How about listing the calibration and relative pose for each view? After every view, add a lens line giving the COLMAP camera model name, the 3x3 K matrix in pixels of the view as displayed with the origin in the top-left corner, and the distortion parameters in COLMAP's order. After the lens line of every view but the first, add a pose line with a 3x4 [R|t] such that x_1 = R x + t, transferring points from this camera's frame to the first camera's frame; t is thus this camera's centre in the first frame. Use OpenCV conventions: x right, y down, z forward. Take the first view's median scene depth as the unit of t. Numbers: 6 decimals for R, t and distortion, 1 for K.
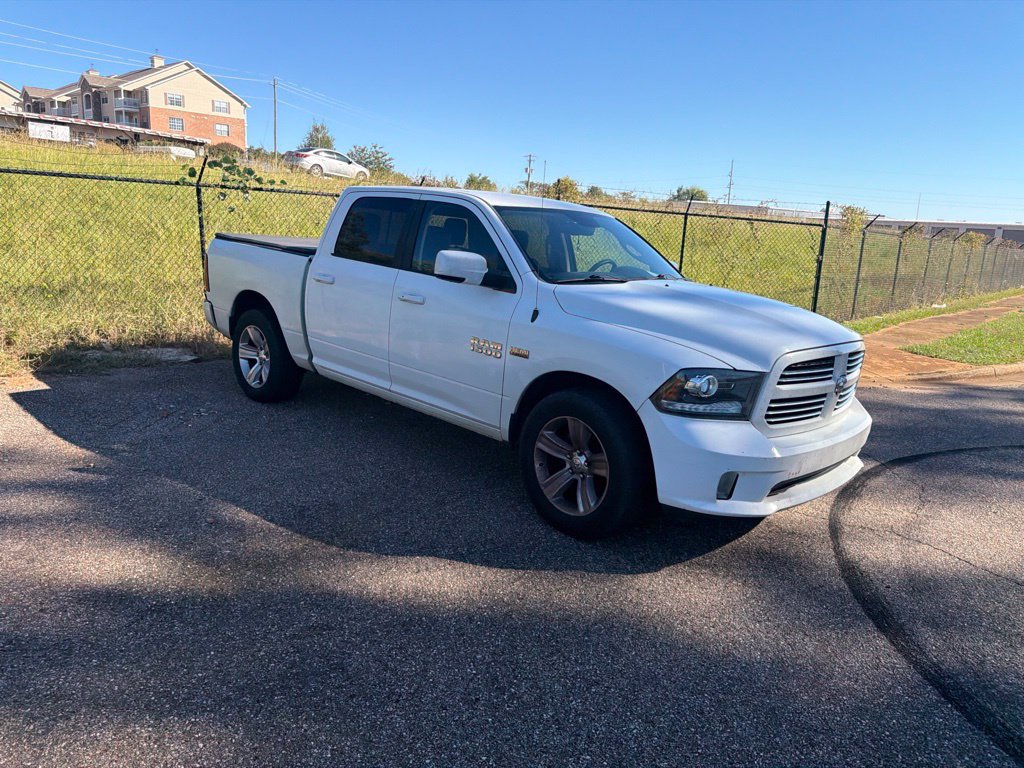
lens RADIAL K [[714.6, 0, 511.0], [0, 714.6, 378.7], [0, 0, 1]] dist [0.047249, -0.053912]
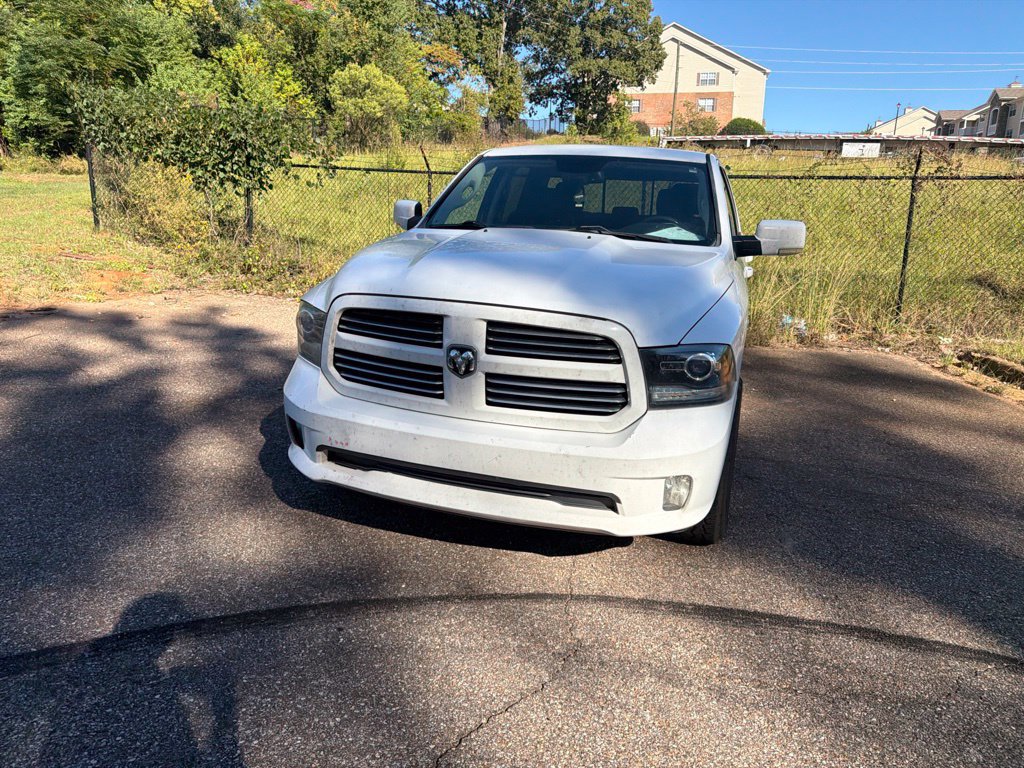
lens RADIAL K [[726.4, 0, 514.1], [0, 726.4, 379.4], [0, 0, 1]] dist [0.018121, -0.020771]
pose [[0.448837, 0.169962, -0.877302, 0.761251], [-0.196271, 0.976523, 0.088771, -0.032310], [0.871793, 0.132345, 0.471658, 0.497055]]
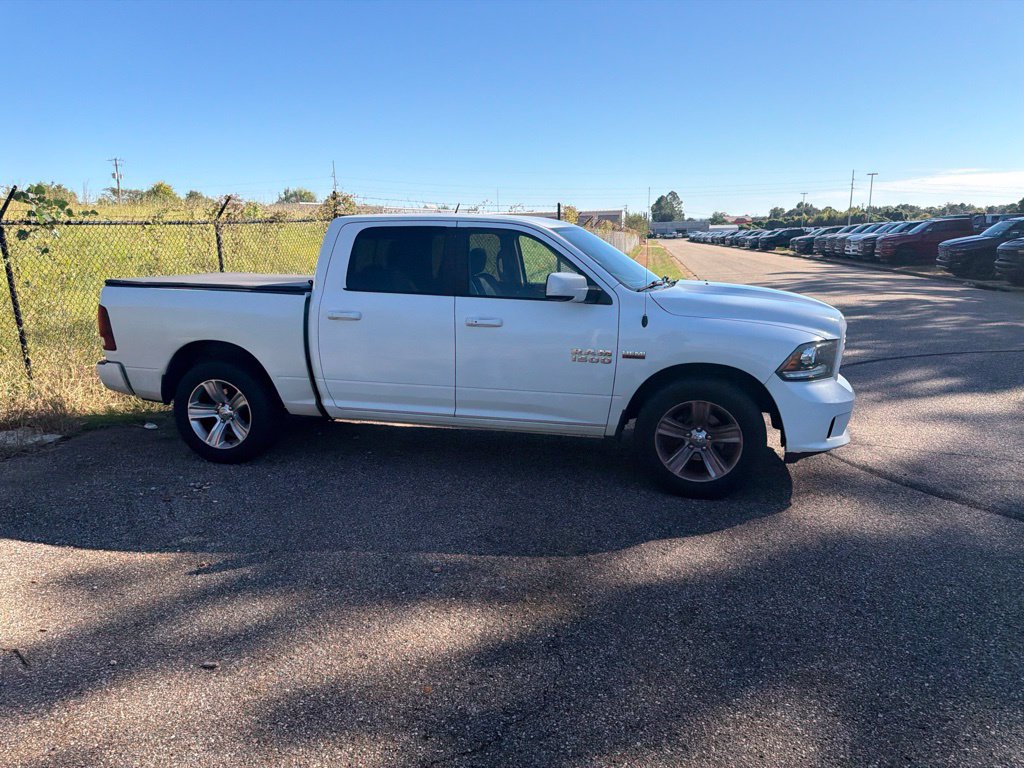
lens RADIAL K [[714.6, 0, 511.0], [0, 714.6, 378.7], [0, 0, 1]] dist [0.047249, -0.053912]
pose [[0.865016, -0.164221, 0.474108, -0.520250], [0.164724, 0.985495, 0.040813, -0.057774], [-0.473933, 0.042793, 0.879520, 0.059893]]
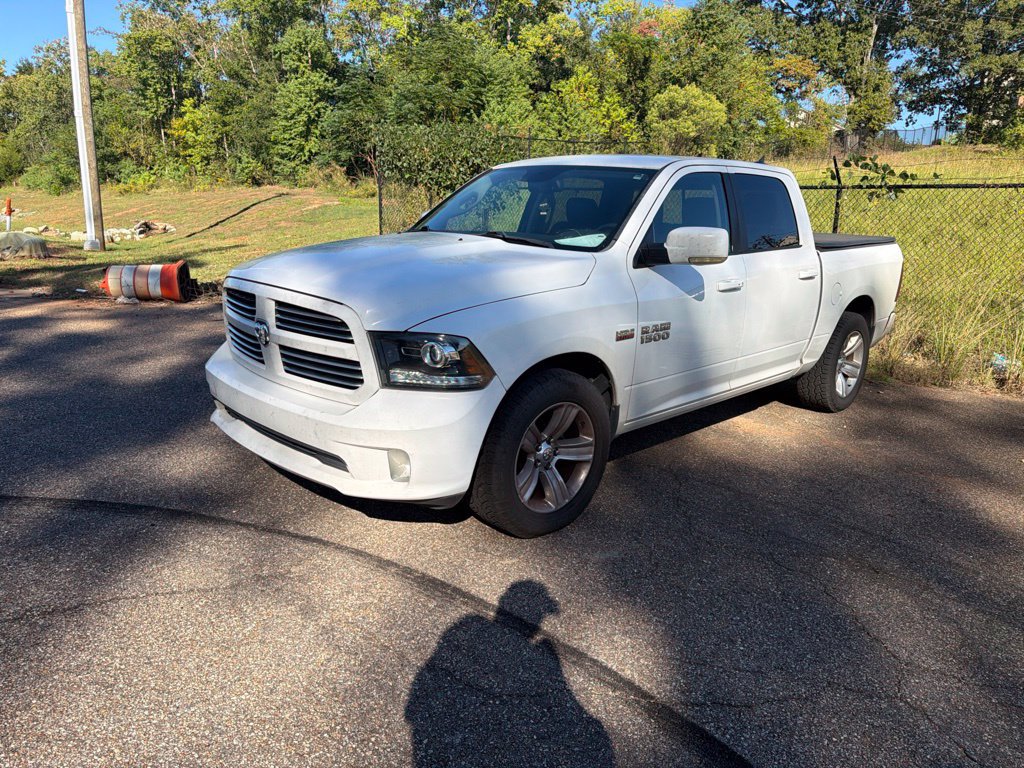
lens RADIAL K [[730.9, 0, 516.2], [0, 730.9, 387.1], [0, 0, 1]] dist [0.032631, -0.039218]
pose [[-0.010666, 0.175948, -0.984342, 0.919018], [-0.243120, 0.954402, 0.173231, -0.107432], [0.969938, 0.241161, 0.032597, 0.887664]]
